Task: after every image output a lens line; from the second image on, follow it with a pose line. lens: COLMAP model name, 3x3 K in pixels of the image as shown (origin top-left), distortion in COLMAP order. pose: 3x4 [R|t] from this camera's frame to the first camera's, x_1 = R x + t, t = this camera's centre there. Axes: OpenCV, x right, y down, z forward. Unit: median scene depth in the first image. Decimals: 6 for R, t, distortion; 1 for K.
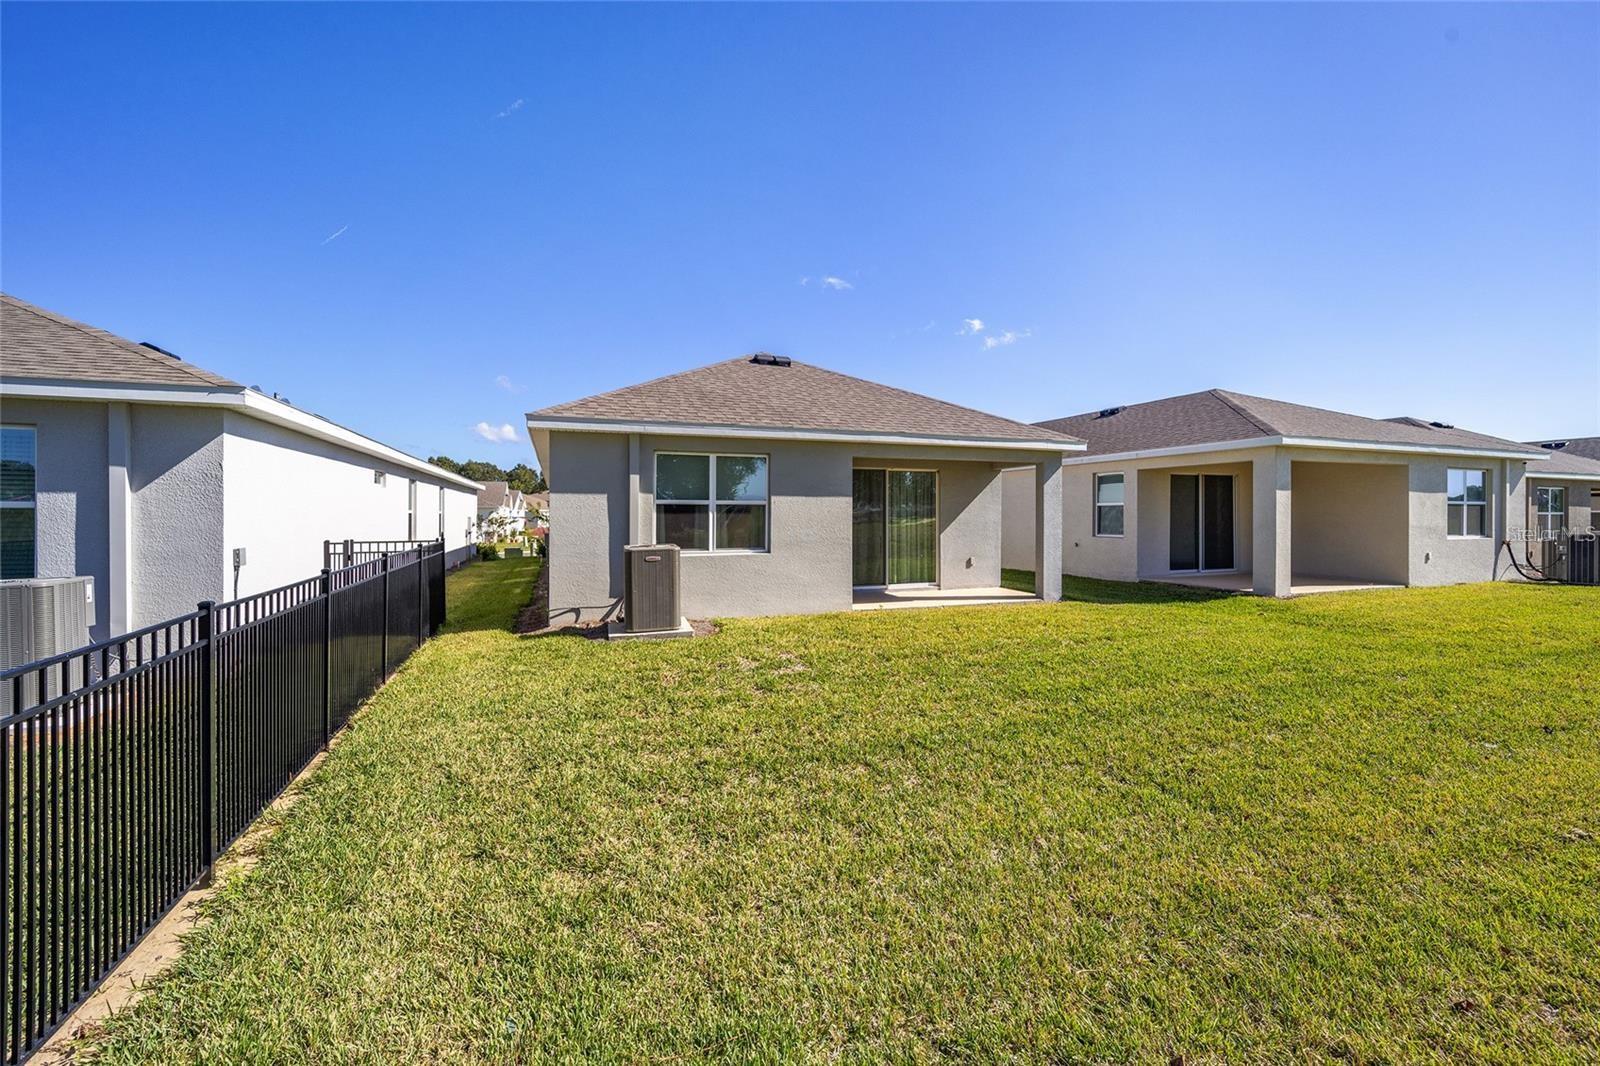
lens RADIAL K [[658.0, 0, 795.3], [0, 658.0, 522.3], [0, 0, 1]] dist [-0.000767, -0.000026]
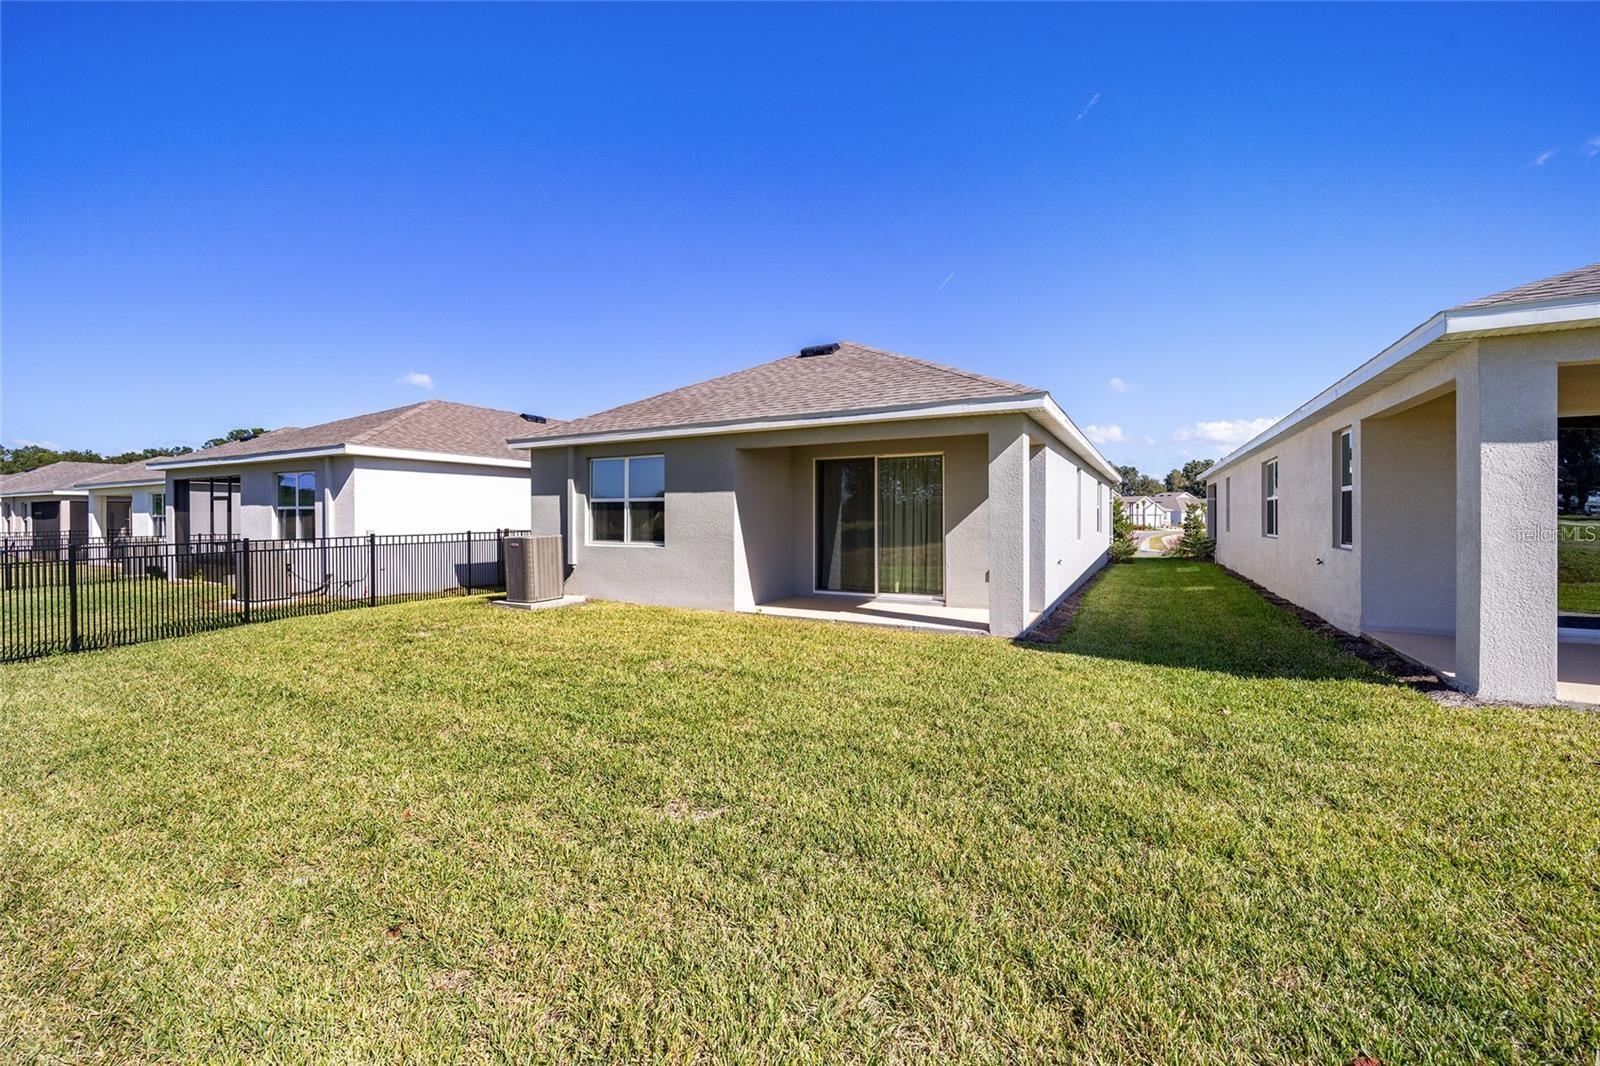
lens RADIAL K [[658.0, 0, 800.7], [0, 658.0, 522.8], [0, 0, 1]] dist [-0.000767, -0.000026]
pose [[0.671199, 0.007183, -0.741242, 0.886780], [-0.006111, 0.999973, 0.004157, 0.002521], [0.741252, 0.001740, 0.671225, 0.450982]]
